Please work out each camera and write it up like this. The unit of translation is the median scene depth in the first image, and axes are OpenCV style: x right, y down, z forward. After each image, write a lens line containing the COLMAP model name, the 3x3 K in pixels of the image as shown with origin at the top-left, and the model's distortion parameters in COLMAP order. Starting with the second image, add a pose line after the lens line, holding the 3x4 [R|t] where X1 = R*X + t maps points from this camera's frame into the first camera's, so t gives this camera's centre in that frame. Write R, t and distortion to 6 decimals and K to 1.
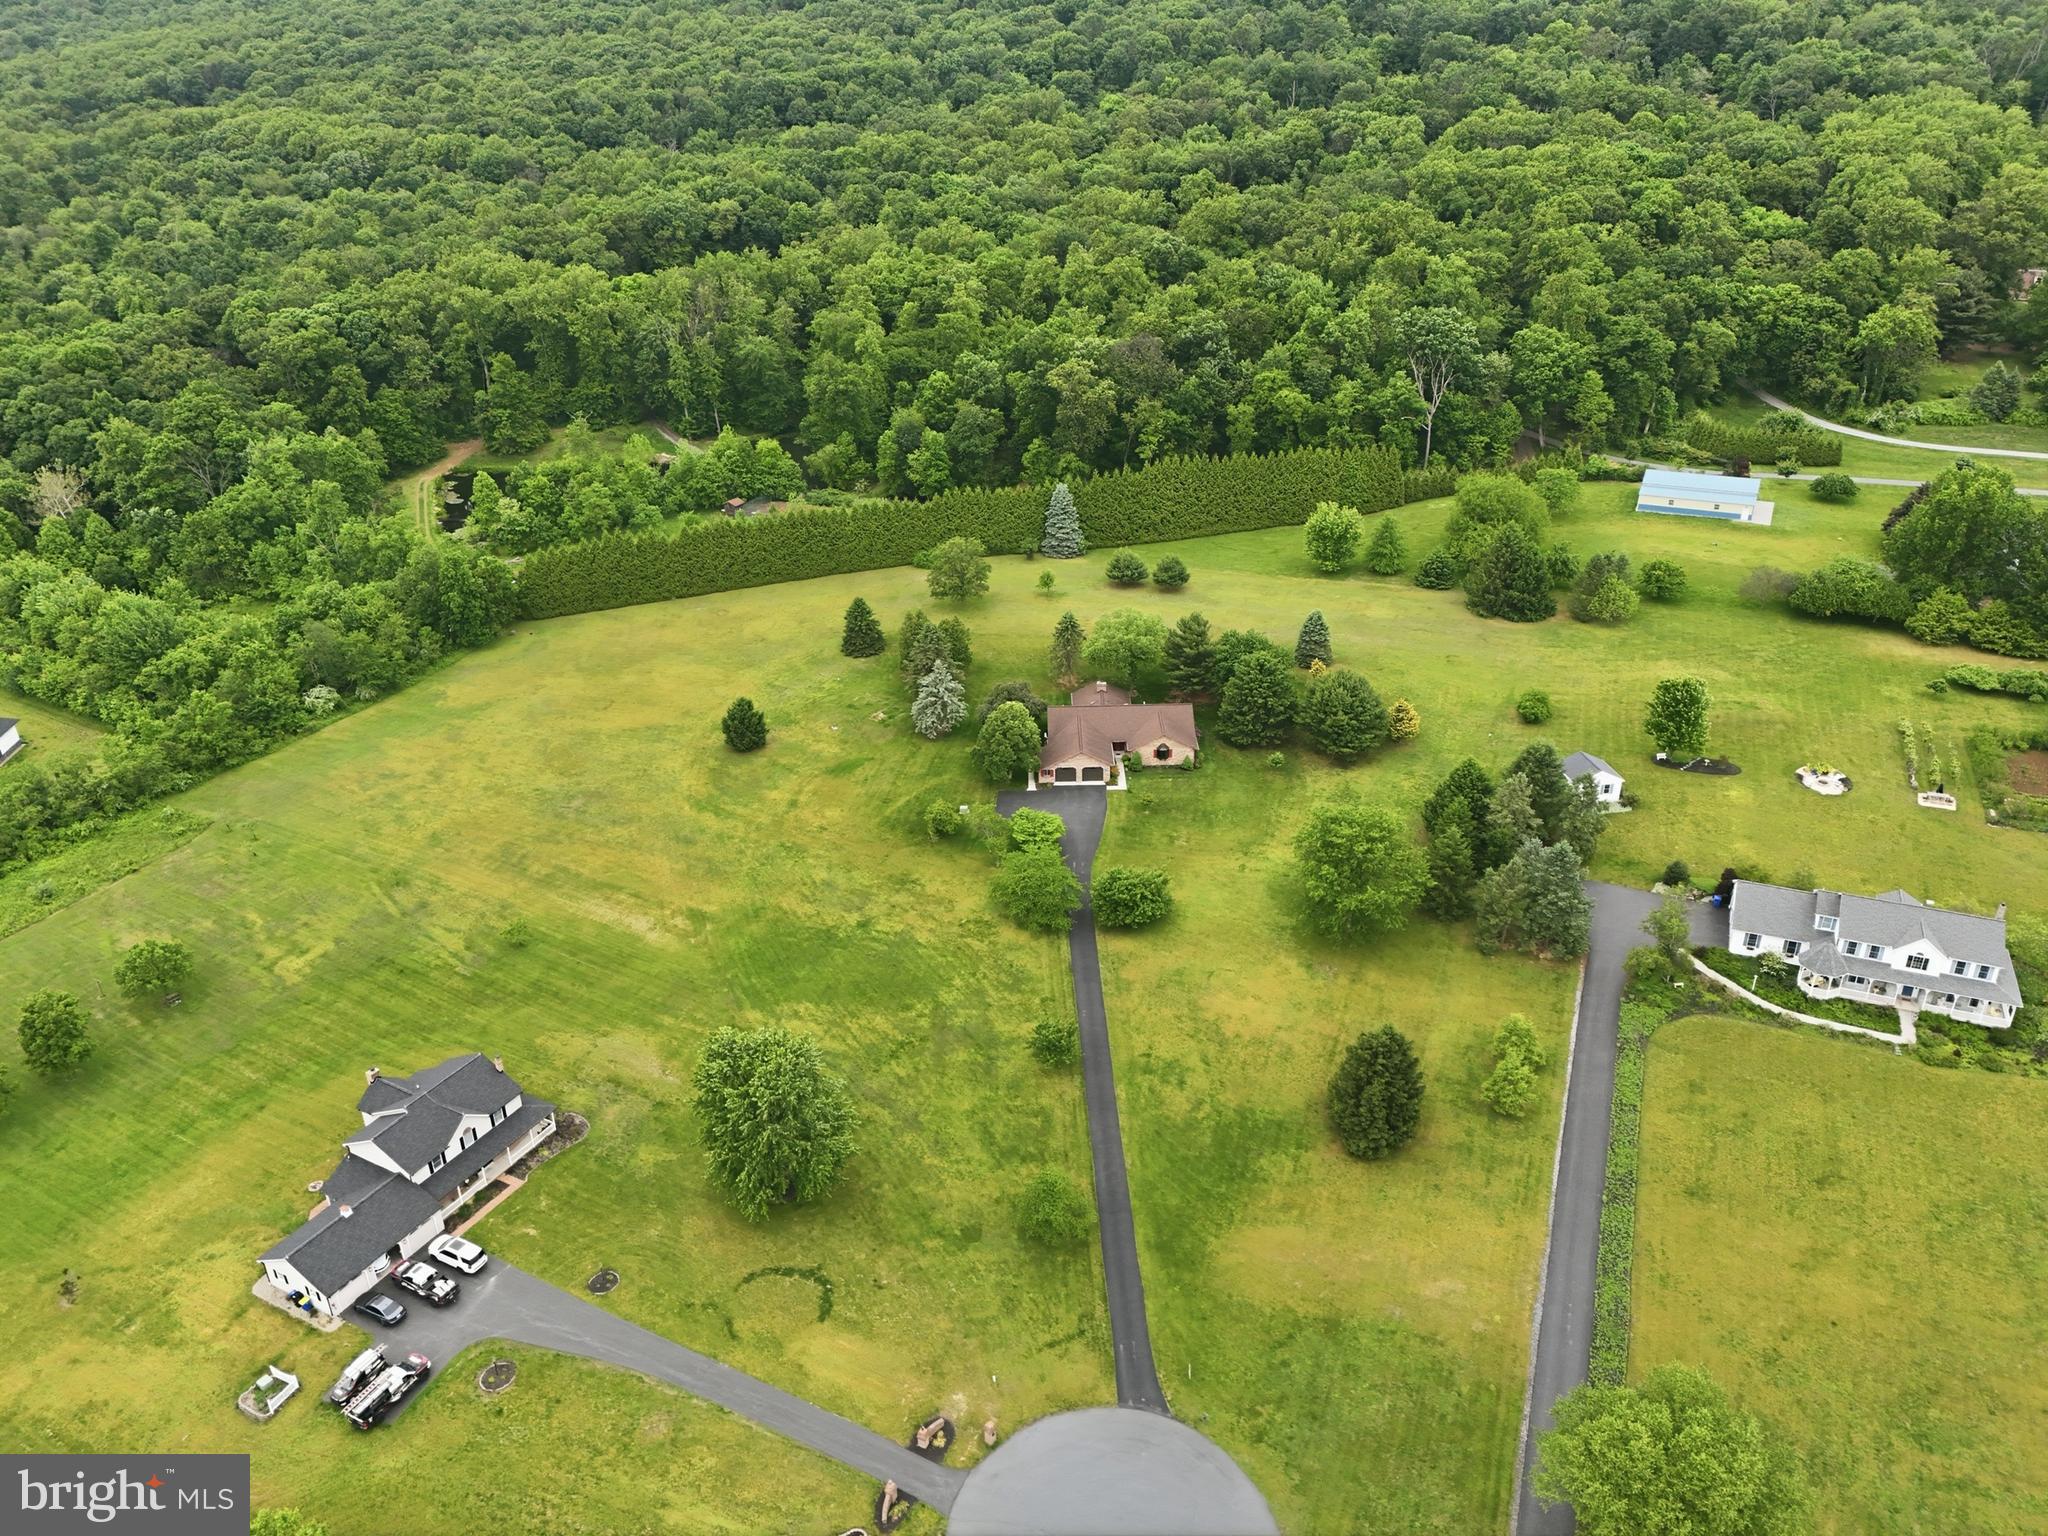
lens RADIAL K [[1504.0, 0, 1026.5], [0, 1504.0, 767.5], [0, 0, 1]] dist [0.066442, -0.052902]
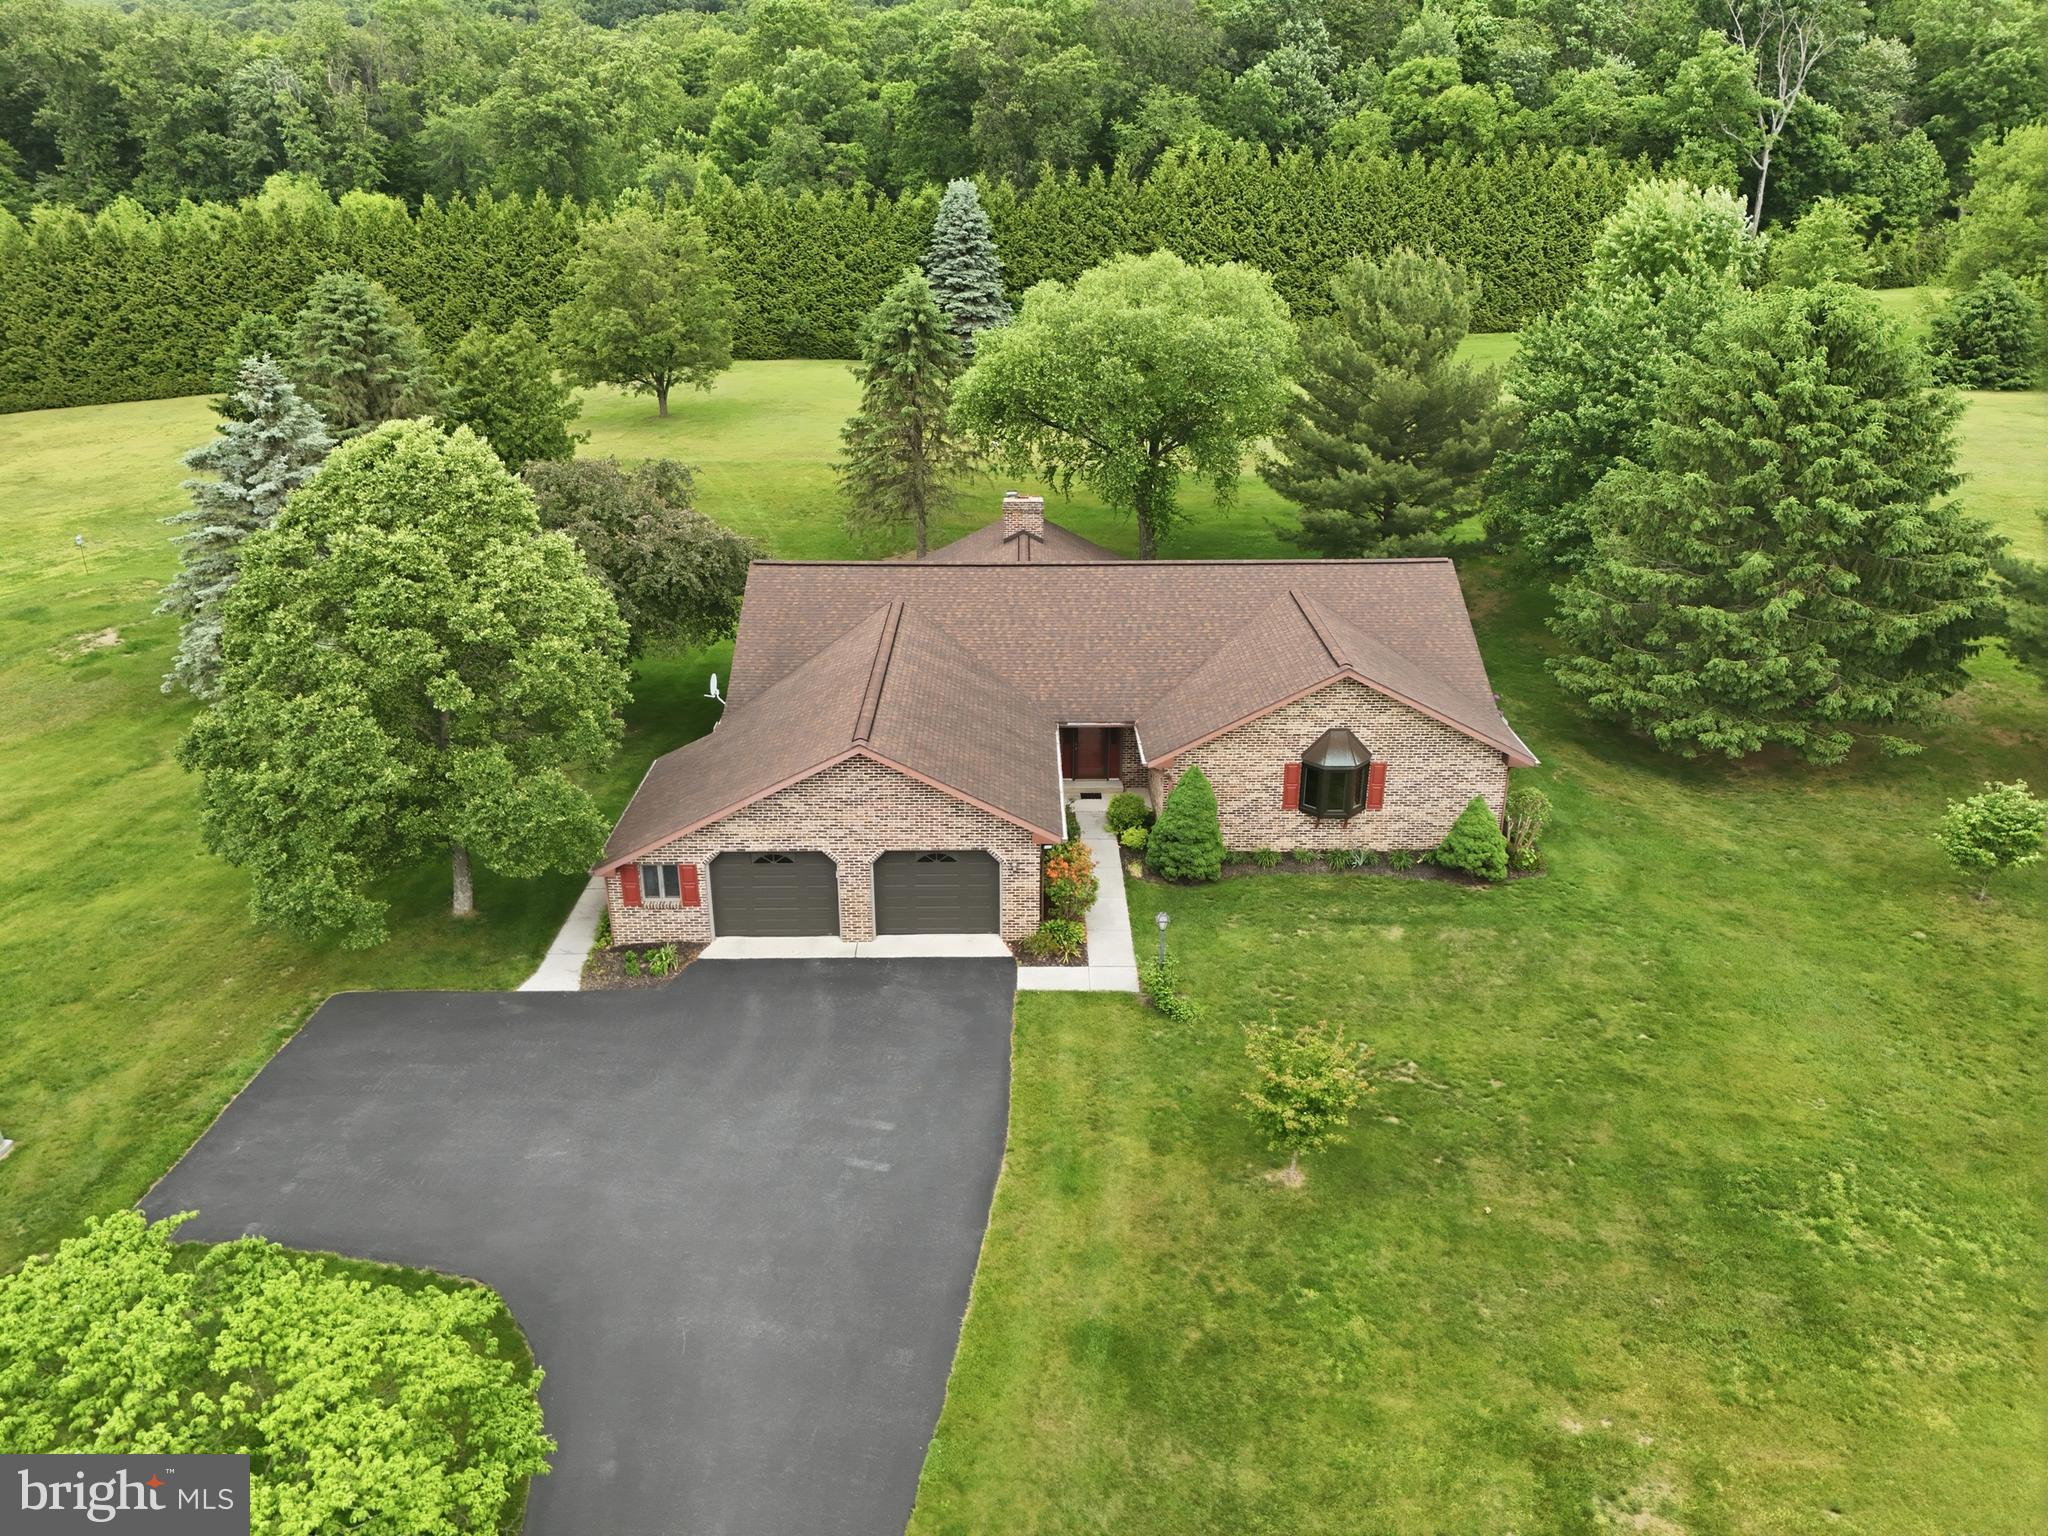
lens RADIAL K [[1511.4, 0, 1018.0], [0, 1511.4, 764.1], [0, 0, 1]] dist [0.057467, -0.038599]
pose [[0.999852, 0.015149, 0.008203, 0.045856], [-0.014395, 0.996255, -0.085260, 0.003944], [-0.009464, 0.085129, 0.996325, 0.738080]]
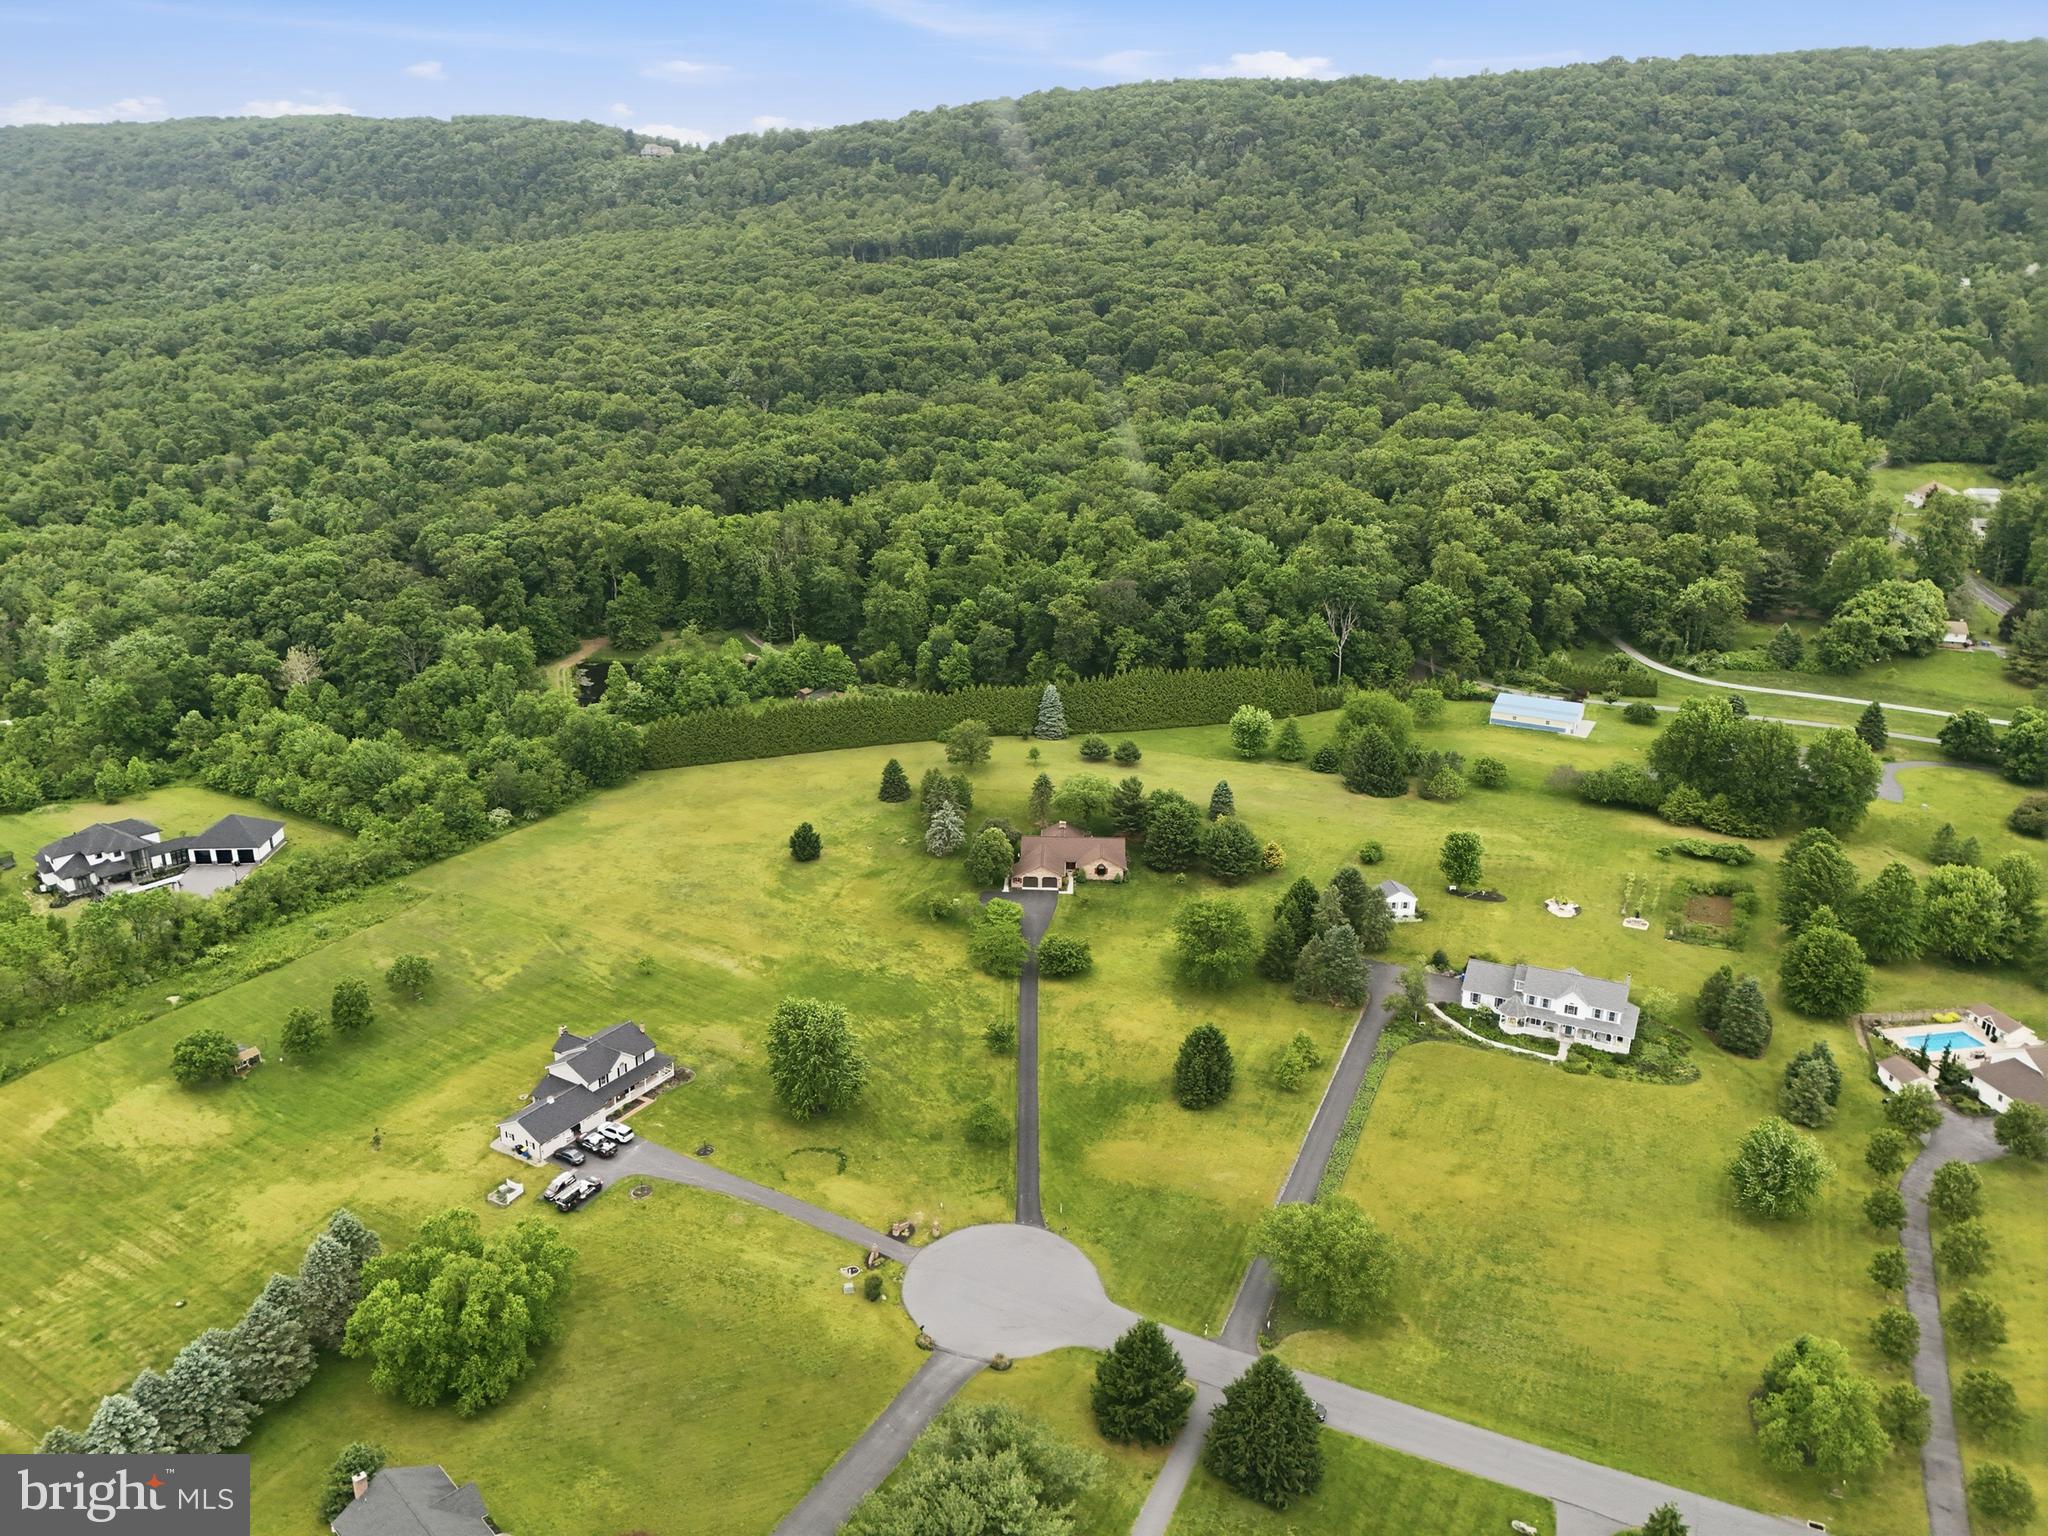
lens RADIAL K [[1504.0, 0, 1026.5], [0, 1504.0, 767.5], [0, 0, 1]] dist [0.066442, -0.052902]
pose [[0.998748, 0.039638, -0.030529, 0.054561], [-0.043517, 0.989314, -0.139158, 0.084220], [0.024687, 0.140313, 0.989799, -0.368331]]
